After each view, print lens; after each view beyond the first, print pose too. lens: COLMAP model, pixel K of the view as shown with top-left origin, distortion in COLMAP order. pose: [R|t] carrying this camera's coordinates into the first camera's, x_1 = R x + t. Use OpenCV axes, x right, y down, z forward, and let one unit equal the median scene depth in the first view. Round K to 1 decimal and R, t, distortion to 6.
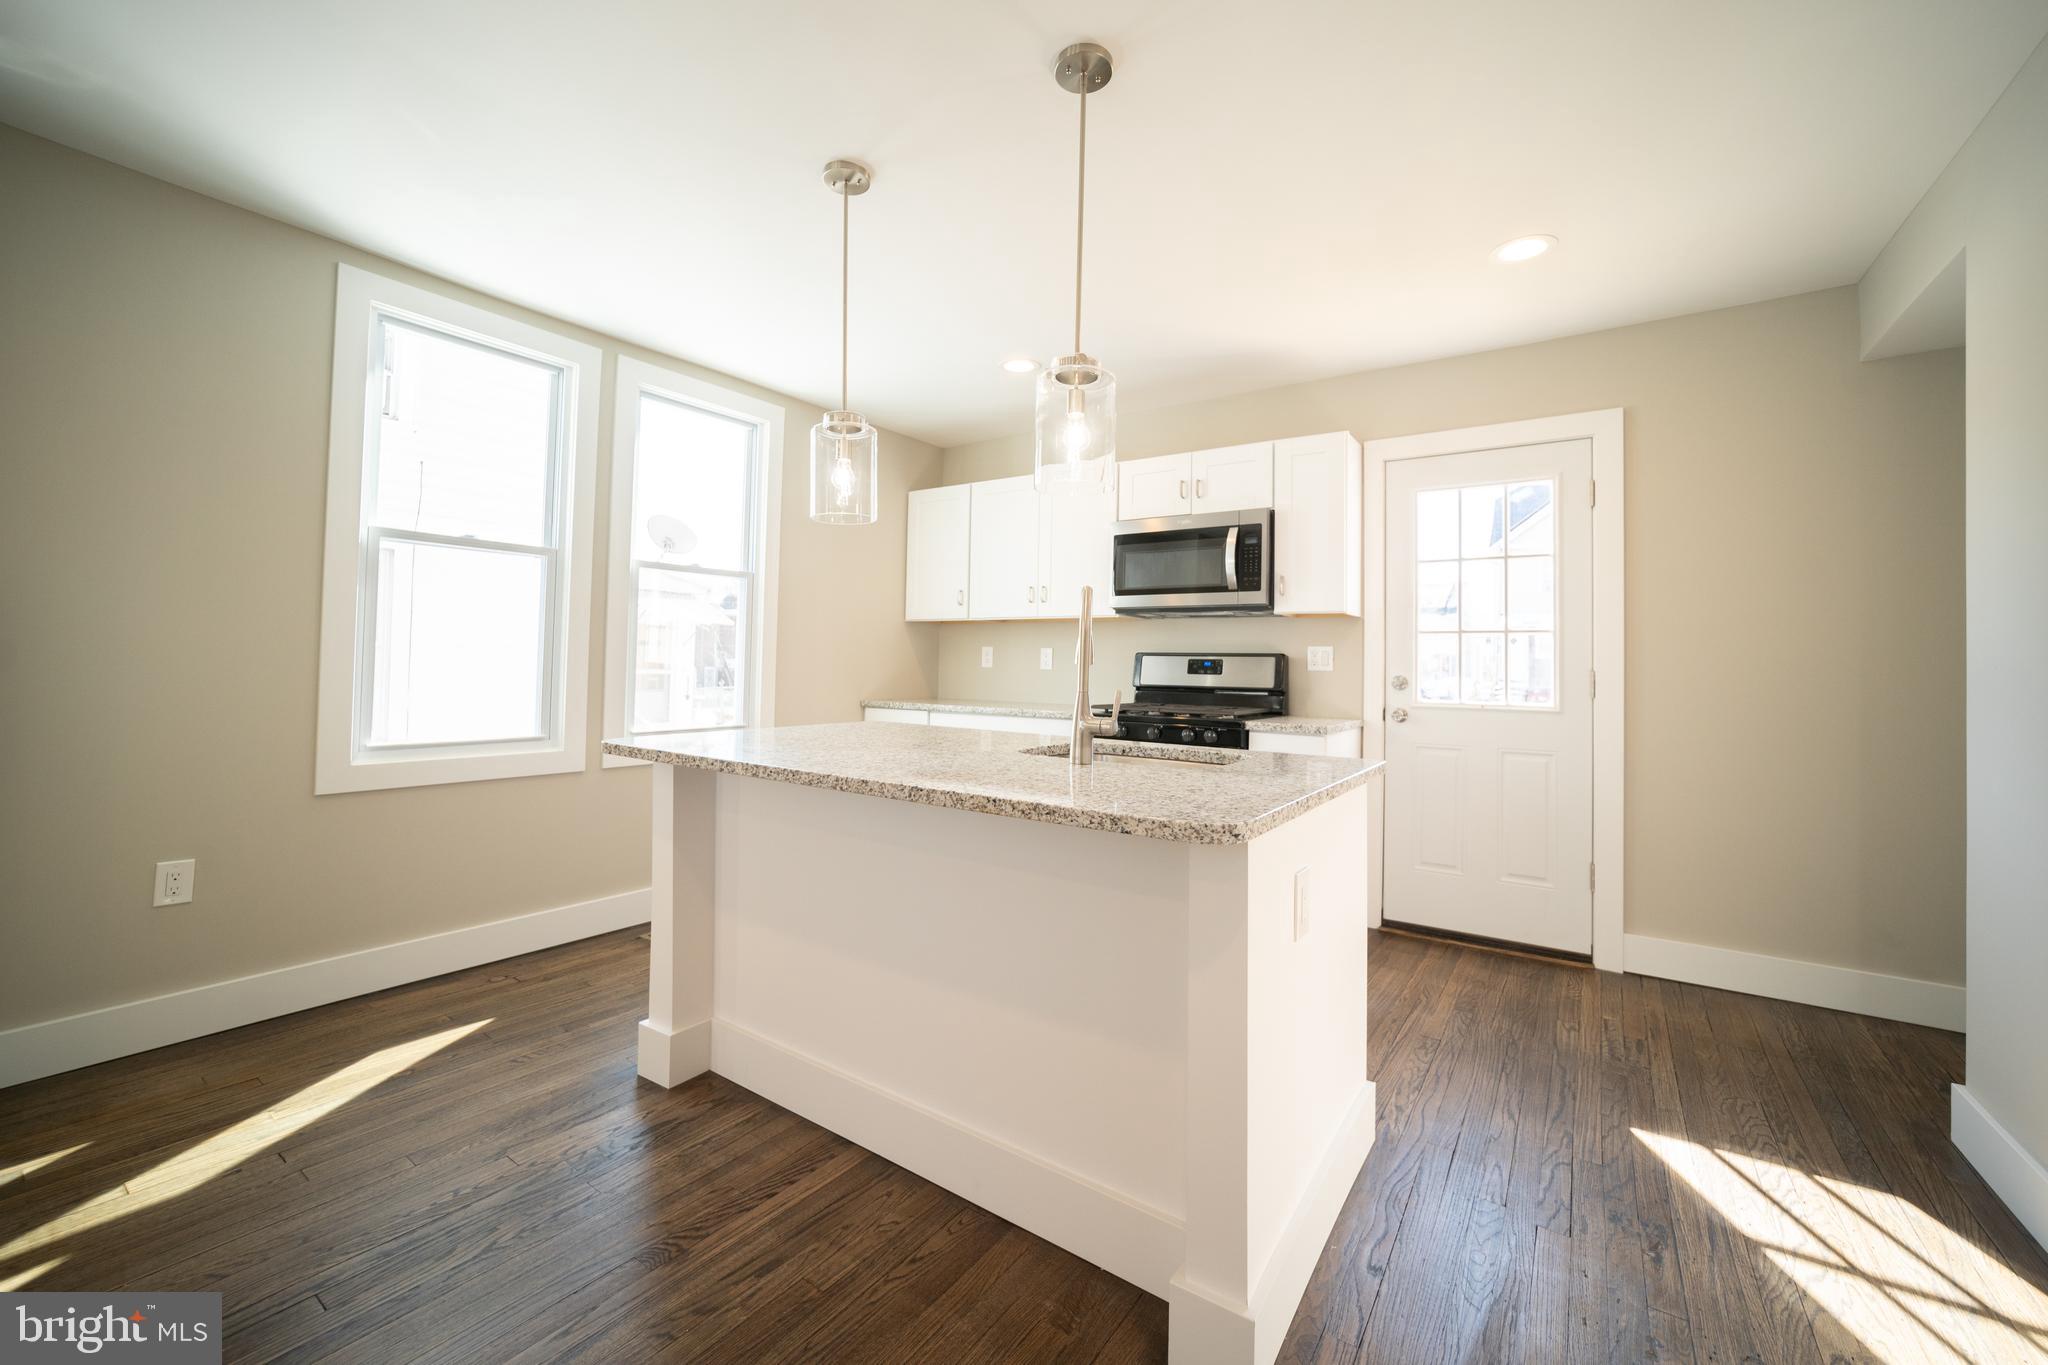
lens RADIAL K [[805.7, 0, 1018.7], [0, 805.7, 646.0], [0, 0, 1]] dist [-0.024650, 0.007841]
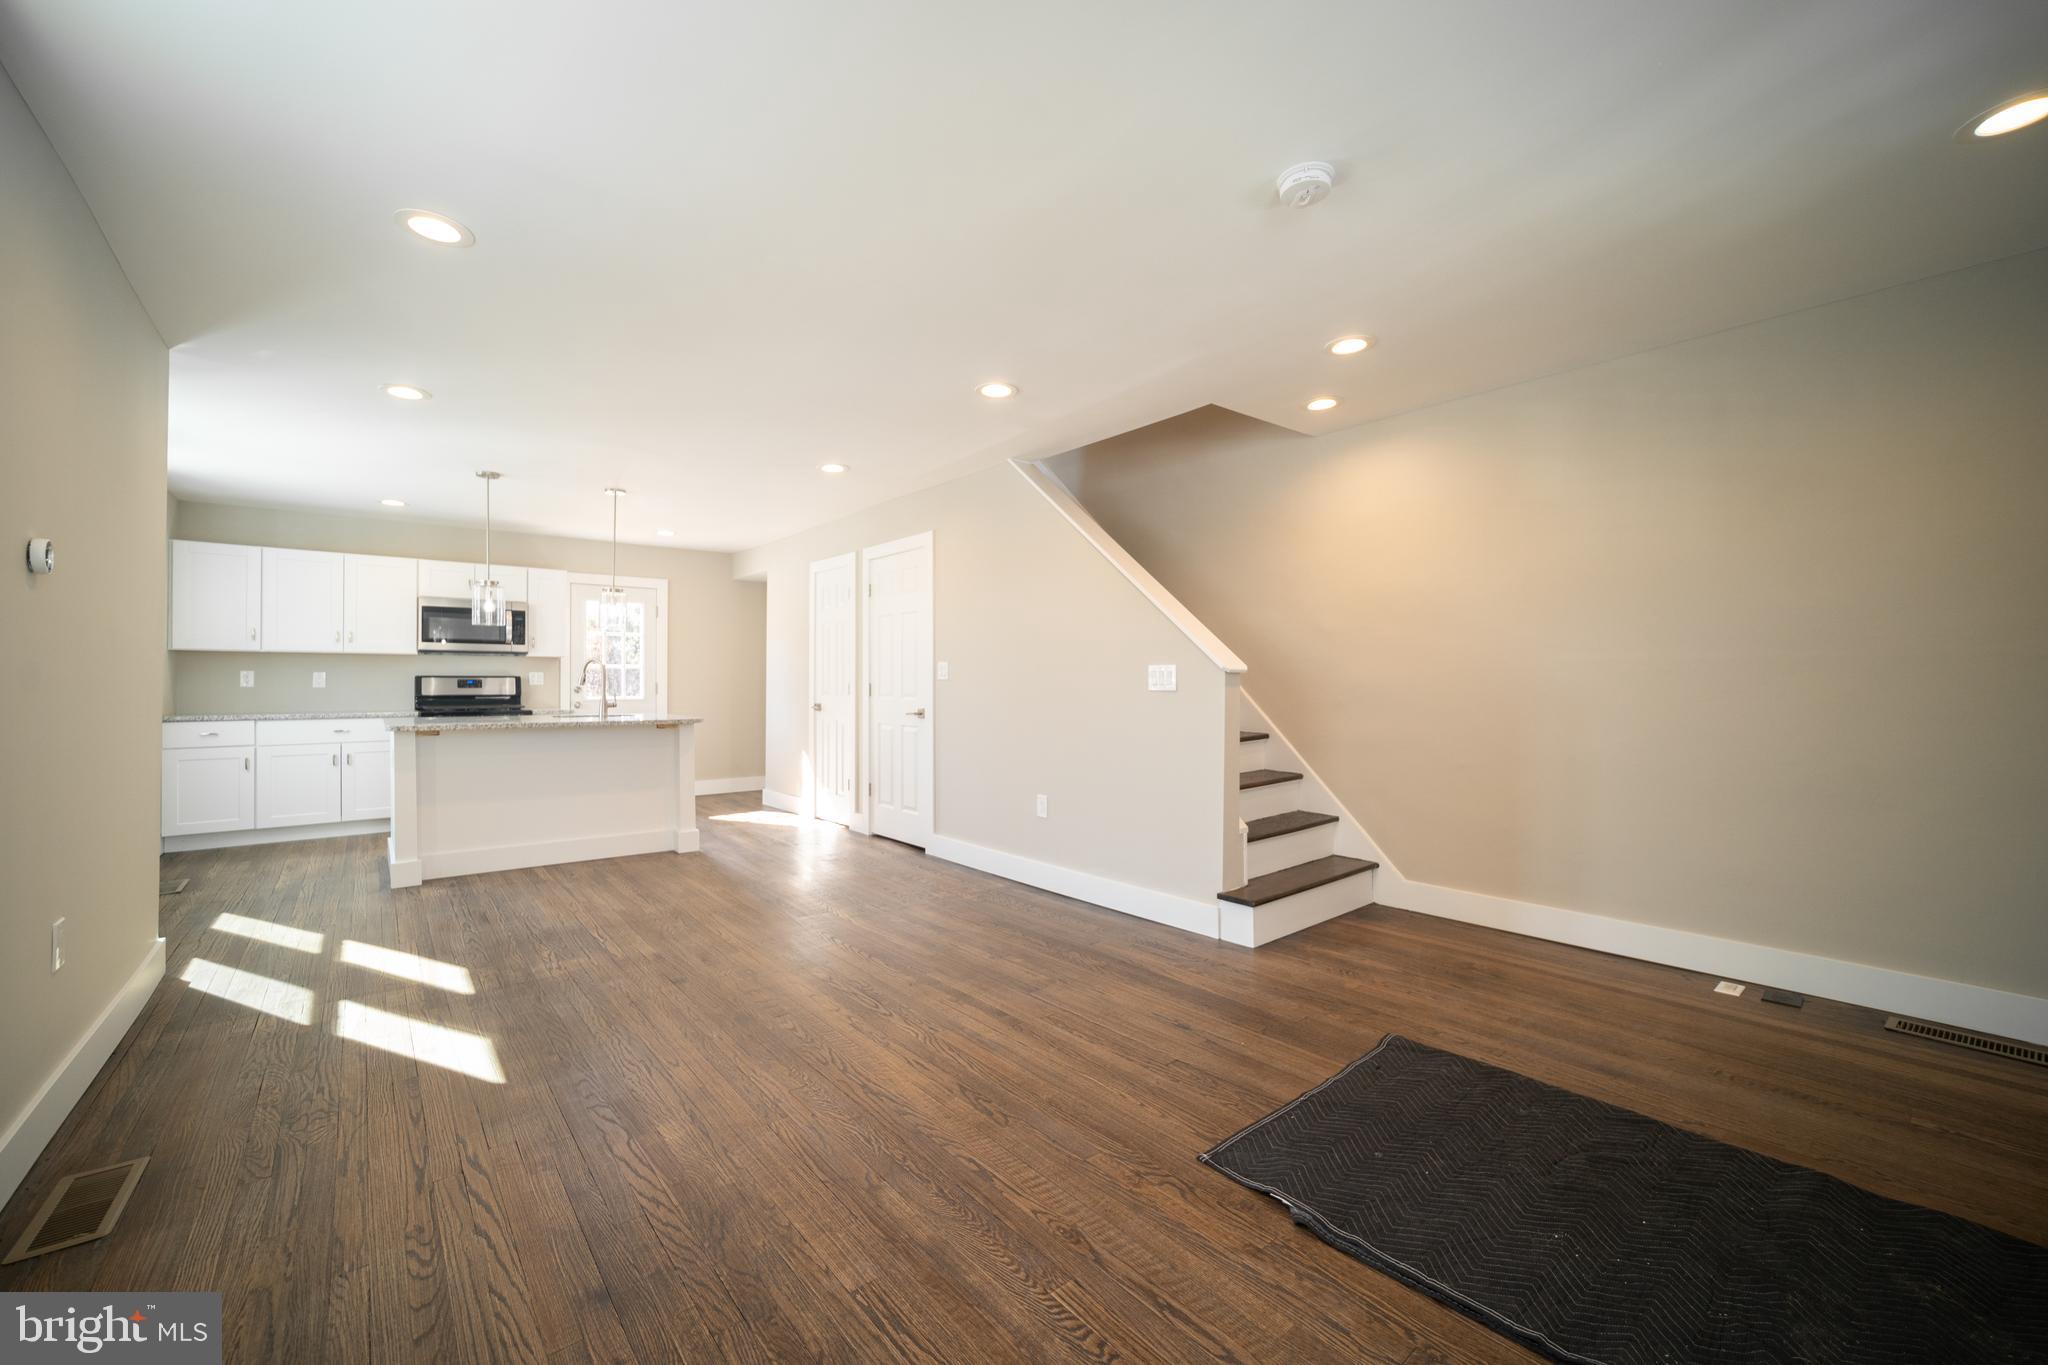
lens RADIAL K [[805.7, 0, 1014.4], [0, 805.7, 675.6], [0, 0, 1]] dist [-0.024650, 0.007841]
pose [[0.266978, -0.010063, 0.963650, -1.219500], [-0.017469, 0.999731, 0.015280, -0.042484], [-0.963544, -0.020913, 0.266730, -0.654560]]
